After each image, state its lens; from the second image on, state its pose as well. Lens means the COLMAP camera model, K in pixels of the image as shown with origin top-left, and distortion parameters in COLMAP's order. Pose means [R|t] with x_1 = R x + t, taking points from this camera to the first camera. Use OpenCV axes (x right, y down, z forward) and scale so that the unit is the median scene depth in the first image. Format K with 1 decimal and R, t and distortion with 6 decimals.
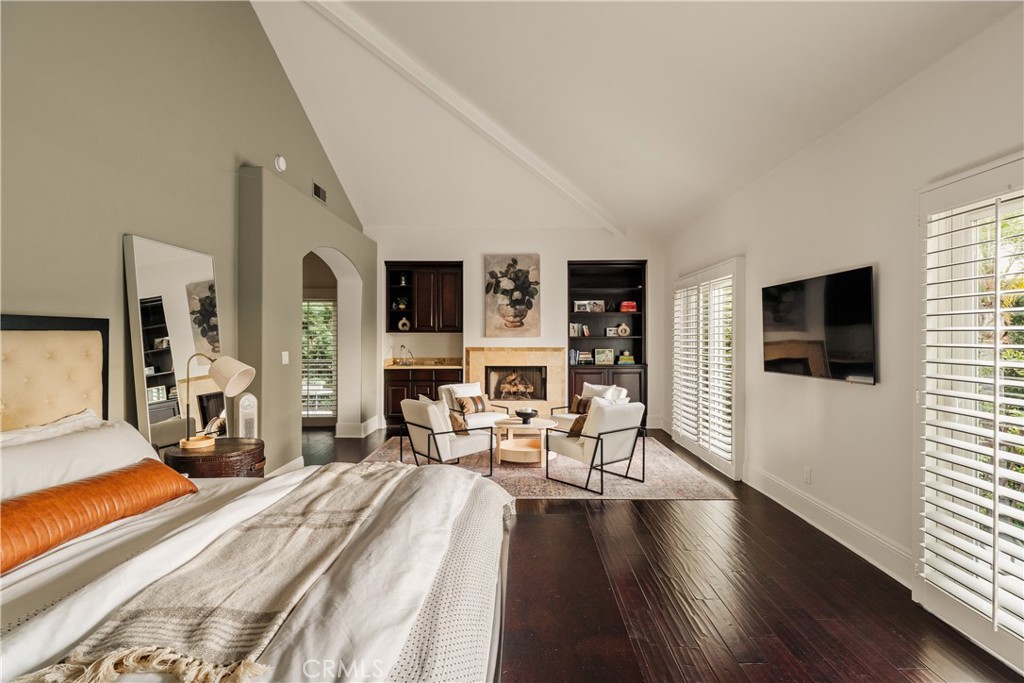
lens RADIAL K [[499.5, 0, 513.4], [0, 499.5, 338.2], [0, 0, 1]] dist [-0.000834, -0.000460]
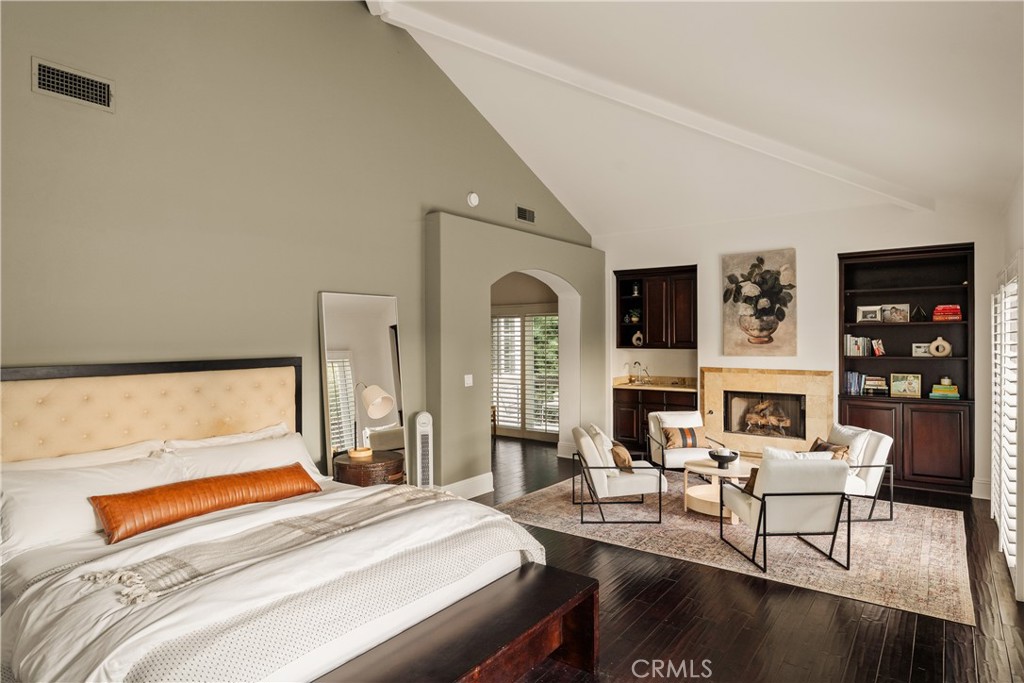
lens RADIAL K [[591.7, 0, 511.6], [0, 591.7, 341.8], [0, 0, 1]] dist [0.003415, -0.002021]
pose [[0.809365, 0.002815, -0.587299, 0.234290], [0.003846, 0.999942, 0.010094, -0.035860], [0.587293, -0.010428, 0.809307, 0.006394]]
